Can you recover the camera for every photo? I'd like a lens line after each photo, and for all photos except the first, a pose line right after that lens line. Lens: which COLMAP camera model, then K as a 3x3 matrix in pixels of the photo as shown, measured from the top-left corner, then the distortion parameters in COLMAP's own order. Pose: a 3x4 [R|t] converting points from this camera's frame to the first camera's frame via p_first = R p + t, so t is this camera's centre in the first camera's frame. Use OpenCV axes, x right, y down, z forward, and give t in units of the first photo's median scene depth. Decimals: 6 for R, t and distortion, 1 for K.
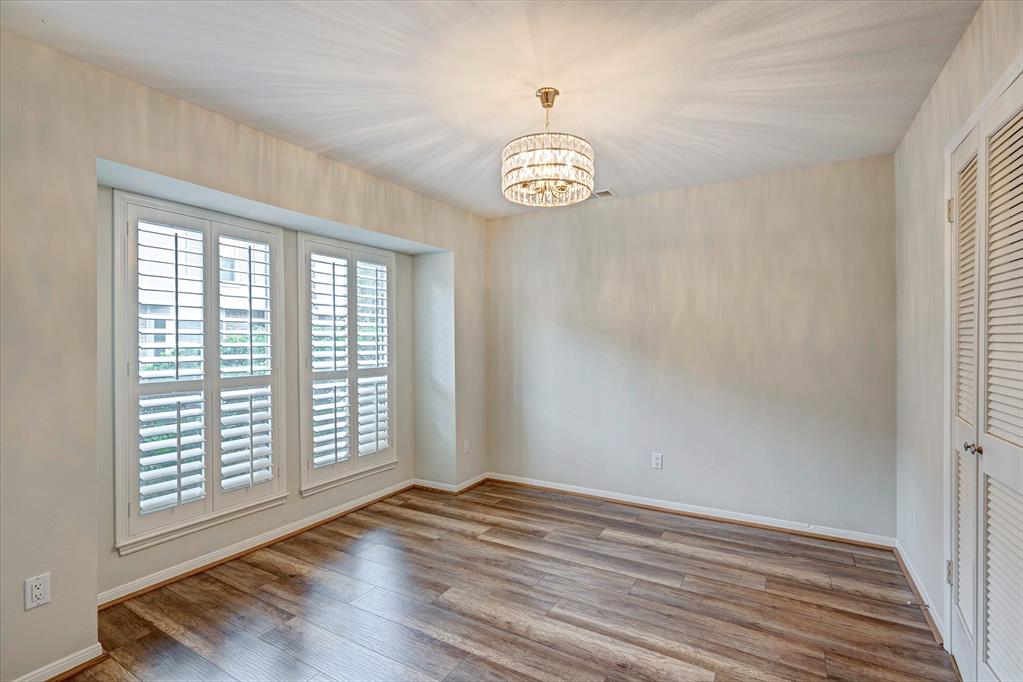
lens RADIAL K [[458.4, 0, 511.5], [0, 458.4, 341.0], [0, 0, 1]] dist [0.039119, -0.000189]
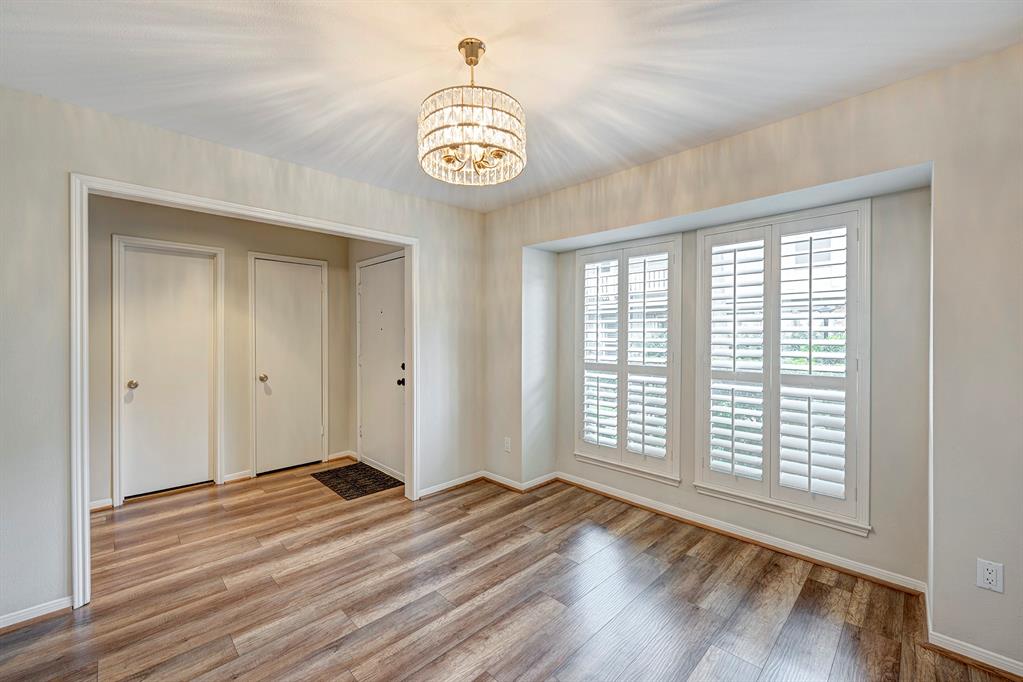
lens RADIAL K [[408.9, 0, 505.0], [0, 408.9, 336.2], [0, 0, 1]] dist [-0.024173, 0.010633]
pose [[-0.244378, -0.000057, -0.969680, 0.517059], [-0.005561, 0.999984, 0.001343, -0.001641], [0.969664, 0.005721, -0.244374, 0.822332]]
